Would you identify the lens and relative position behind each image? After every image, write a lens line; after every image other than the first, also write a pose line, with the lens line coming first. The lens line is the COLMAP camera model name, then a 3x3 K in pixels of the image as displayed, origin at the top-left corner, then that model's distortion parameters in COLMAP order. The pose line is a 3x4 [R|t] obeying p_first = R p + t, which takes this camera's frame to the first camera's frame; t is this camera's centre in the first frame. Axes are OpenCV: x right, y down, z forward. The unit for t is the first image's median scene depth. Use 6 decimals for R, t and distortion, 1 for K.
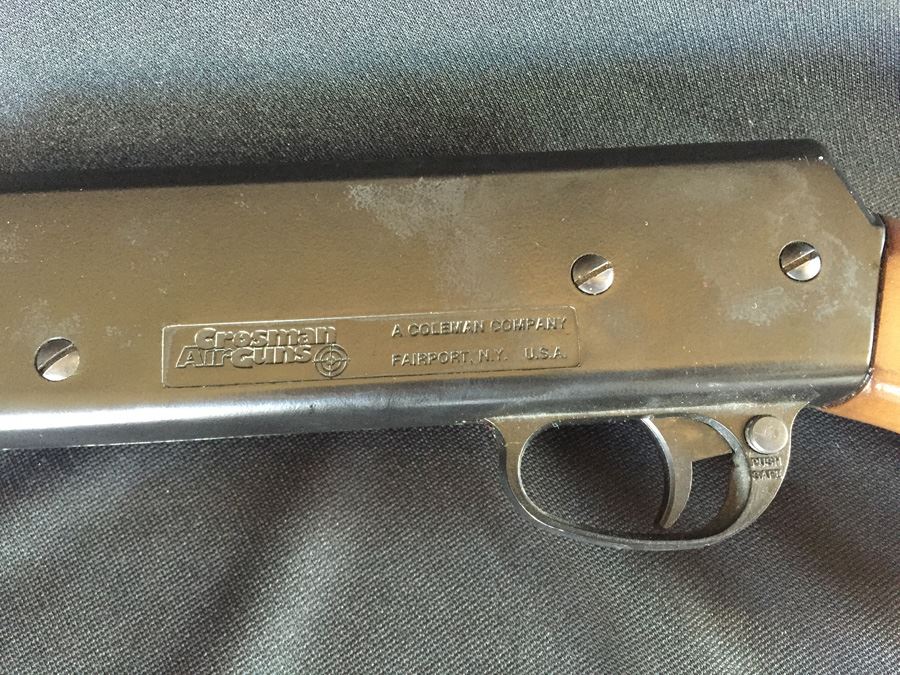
lens RADIAL K [[777.0, 0, 450.0], [0, 777.0, 337.5], [0, 0, 1]] dist [0.091814, -0.115655]
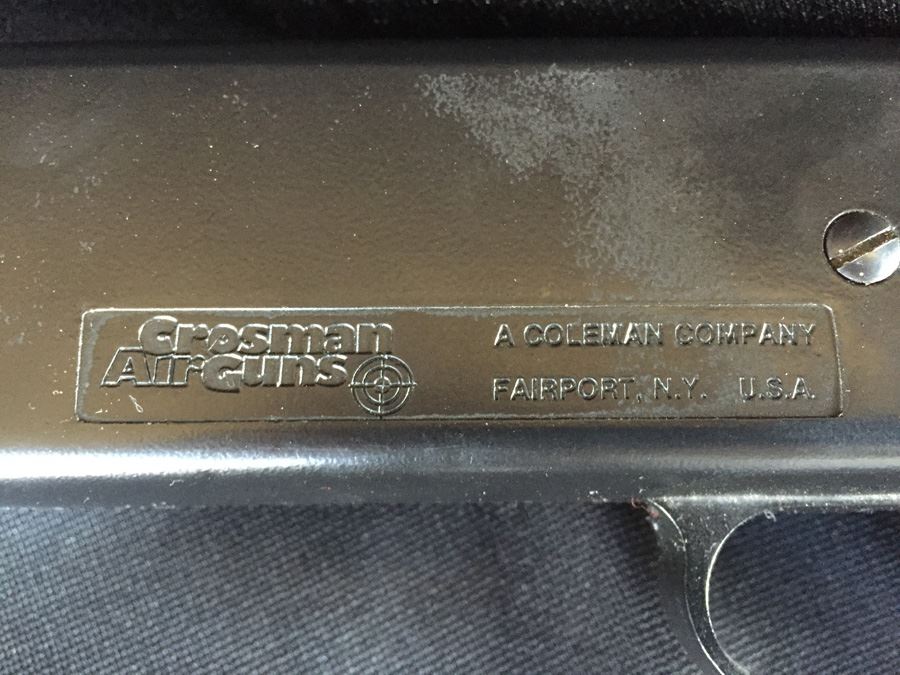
lens RADIAL K [[794.6, 0, 452.7], [0, 794.6, 344.3], [0, 0, 1]] dist [0.076388, -0.131476]
pose [[0.998793, 0.042591, -0.024467, -0.088022], [-0.042599, 0.999092, 0.000189, -0.001168], [0.024452, 0.000854, 0.999701, 0.429165]]
